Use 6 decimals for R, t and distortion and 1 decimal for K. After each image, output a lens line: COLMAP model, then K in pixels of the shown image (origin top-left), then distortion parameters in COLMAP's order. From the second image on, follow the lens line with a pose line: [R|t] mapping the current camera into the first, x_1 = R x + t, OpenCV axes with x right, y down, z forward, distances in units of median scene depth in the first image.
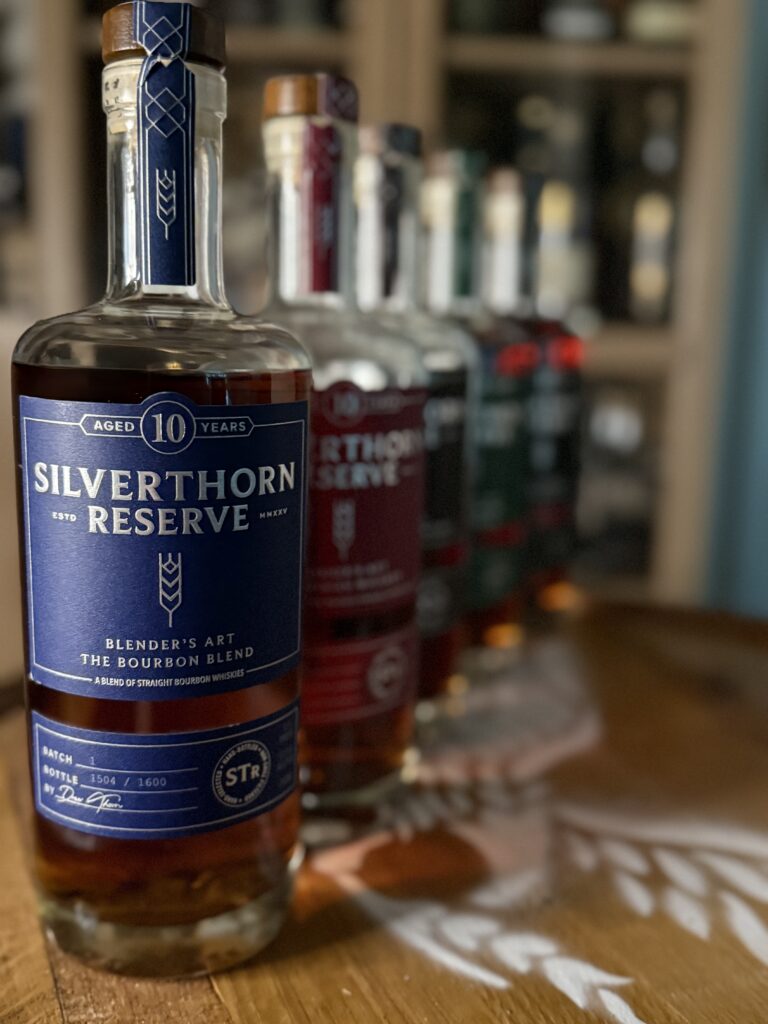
lens RADIAL K [[1040.1, 0, 384.0], [0, 1040.1, 512.0], [0, 0, 1]] dist [0.212880, -0.669420]
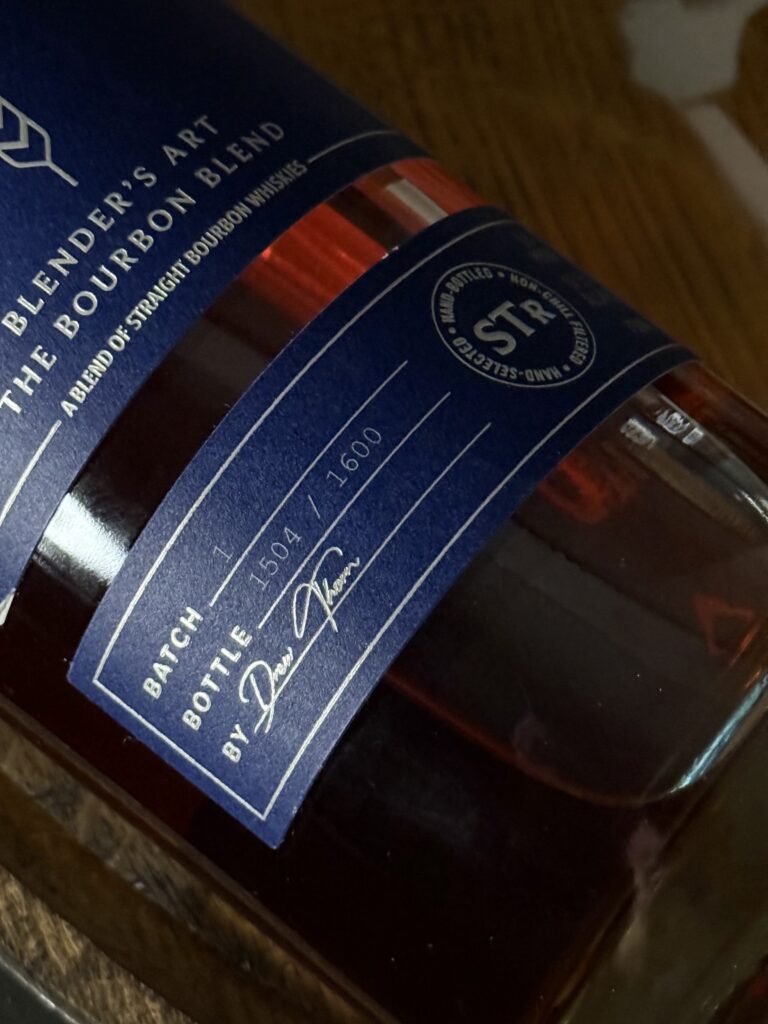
lens RADIAL K [[2904.5, 0, 384.0], [0, 2904.5, 512.0], [0, 0, 1]] dist [0.094205, 0.851936]
pose [[0.606881, -0.786744, 0.112823, -0.358363], [0.746030, 0.514922, -0.422249, 0.741742], [0.274107, 0.340424, 0.899431, 0.057994]]
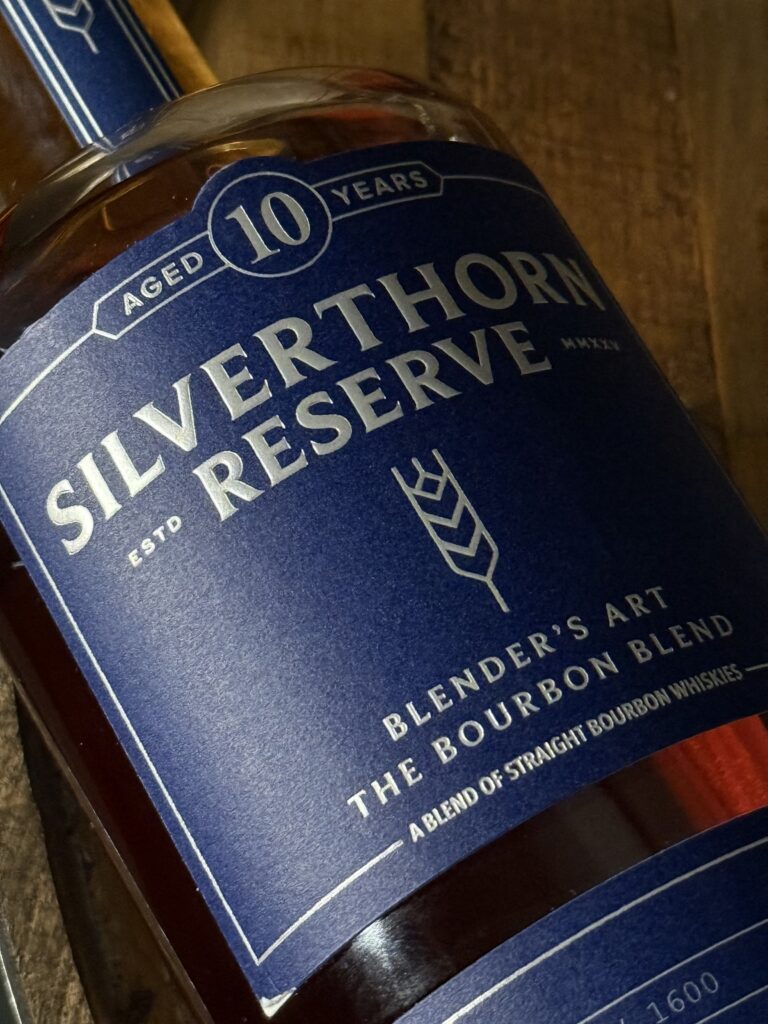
lens RADIAL K [[2904.5, 0, 384.0], [0, 2904.5, 512.0], [0, 0, 1]] dist [0.094205, 0.851936]
pose [[0.855137, -0.512449, 0.078333, -0.307593], [0.463185, 0.687422, -0.559384, 0.664986], [0.232808, 0.514633, 0.825199, 0.081913]]
